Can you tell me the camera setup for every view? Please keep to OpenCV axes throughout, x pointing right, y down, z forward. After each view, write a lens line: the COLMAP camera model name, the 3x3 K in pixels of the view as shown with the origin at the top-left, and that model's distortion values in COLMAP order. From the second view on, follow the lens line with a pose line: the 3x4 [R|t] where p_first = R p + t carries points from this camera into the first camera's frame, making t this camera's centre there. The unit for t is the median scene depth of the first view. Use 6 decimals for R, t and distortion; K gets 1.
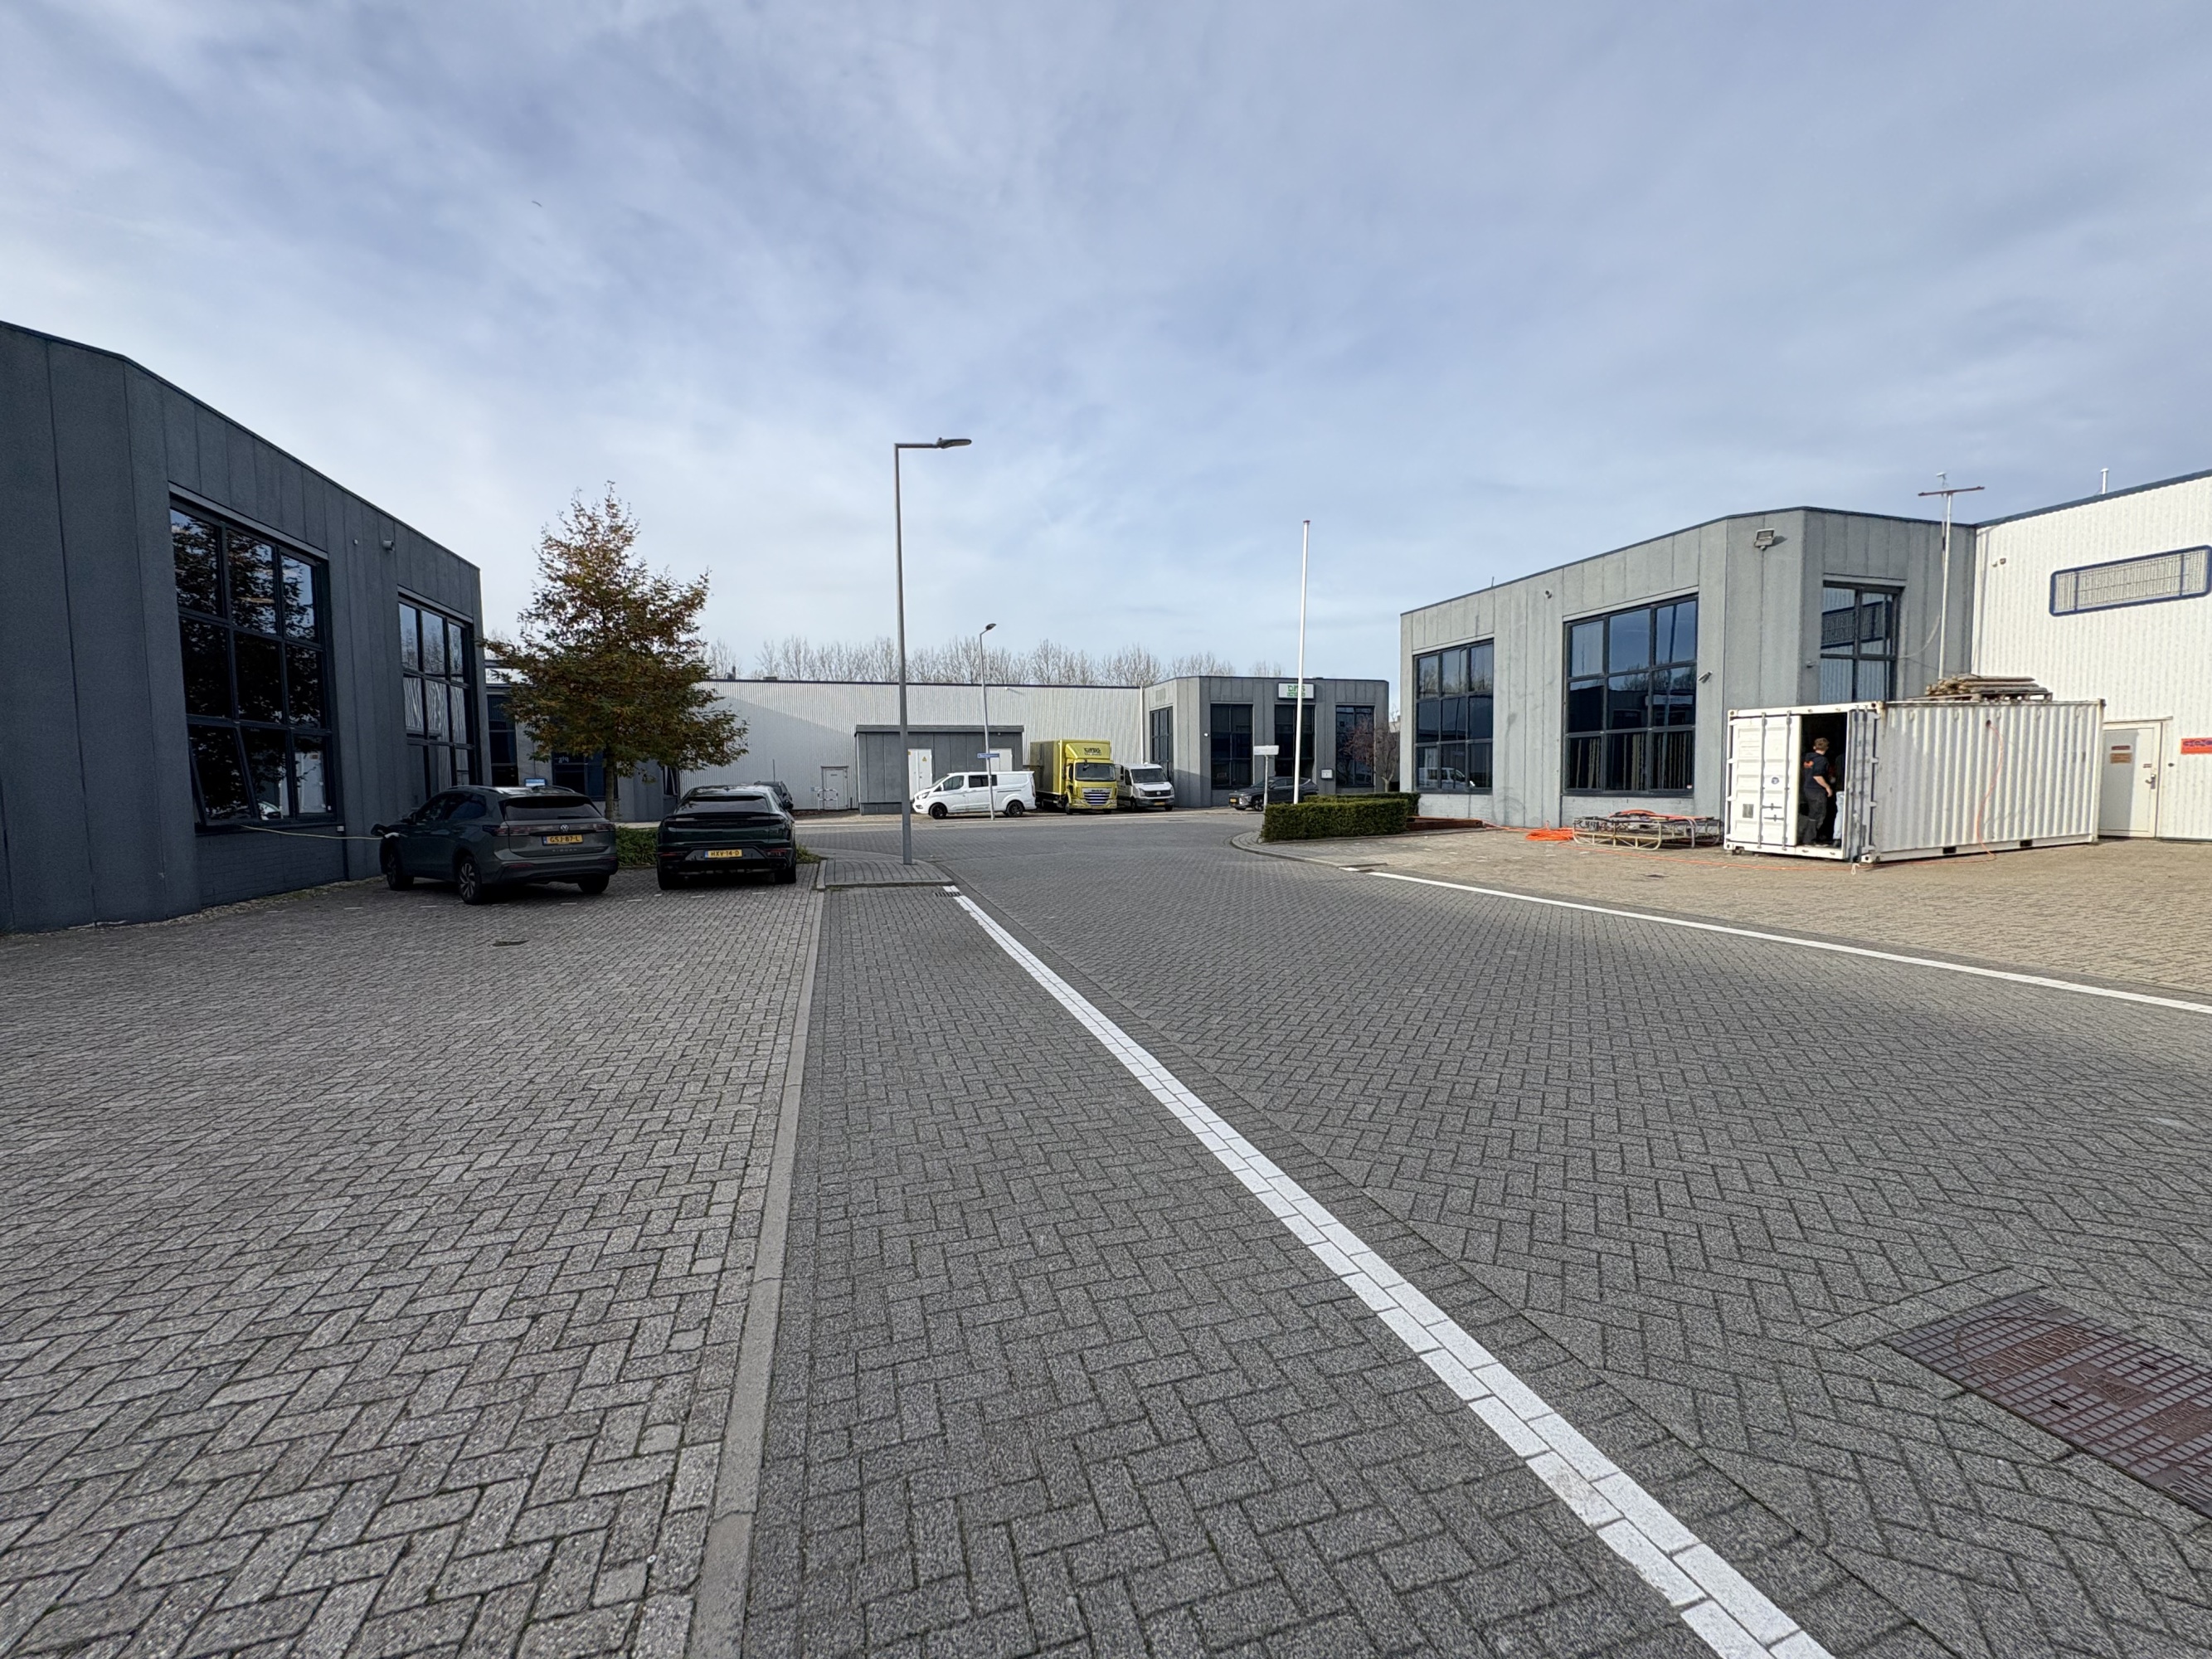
lens RADIAL K [[879.7, 0, 1105.7], [0, 879.7, 829.5], [0, 0, 1]] dist [-0.000460, 0.000388]
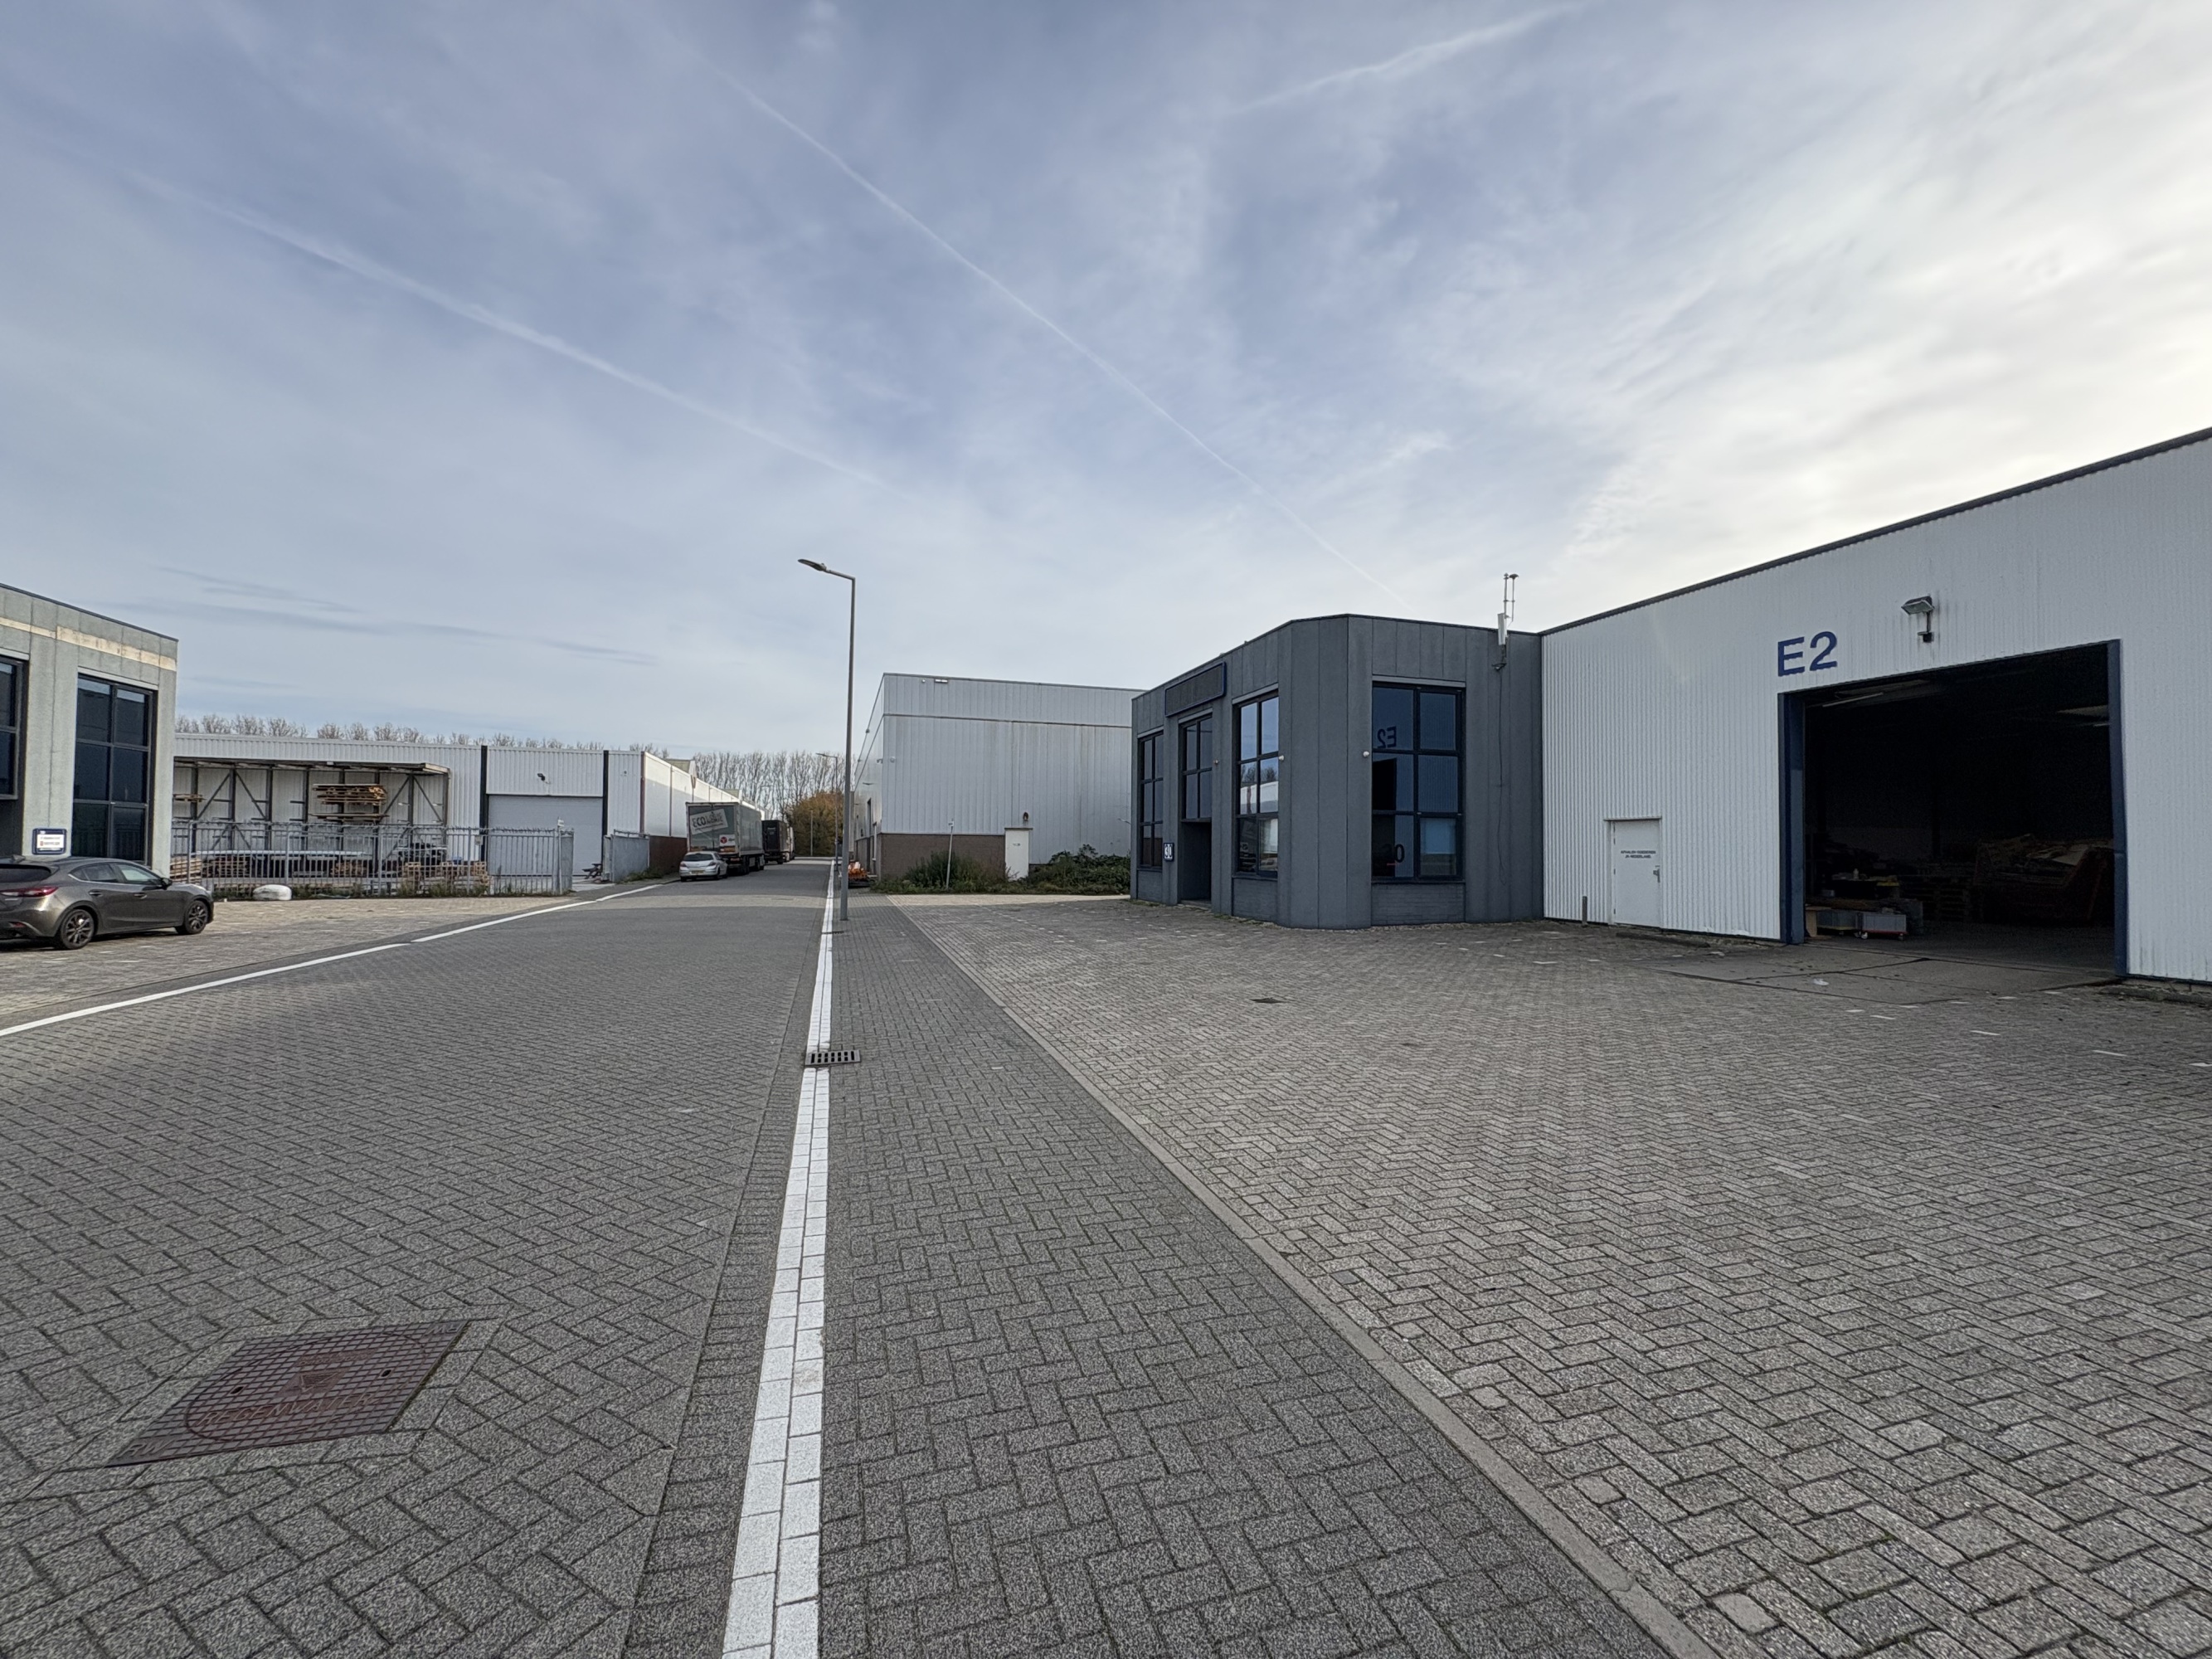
lens RADIAL K [[879.7, 0, 1105.7], [0, 879.7, 829.5], [0, 0, 1]] dist [-0.000460, 0.000388]
pose [[-0.999987, 0.002656, -0.004299, 0.048940], [0.002496, 0.999322, 0.036743, -0.170223], [0.004393, 0.036732, -0.999315, 2.198012]]
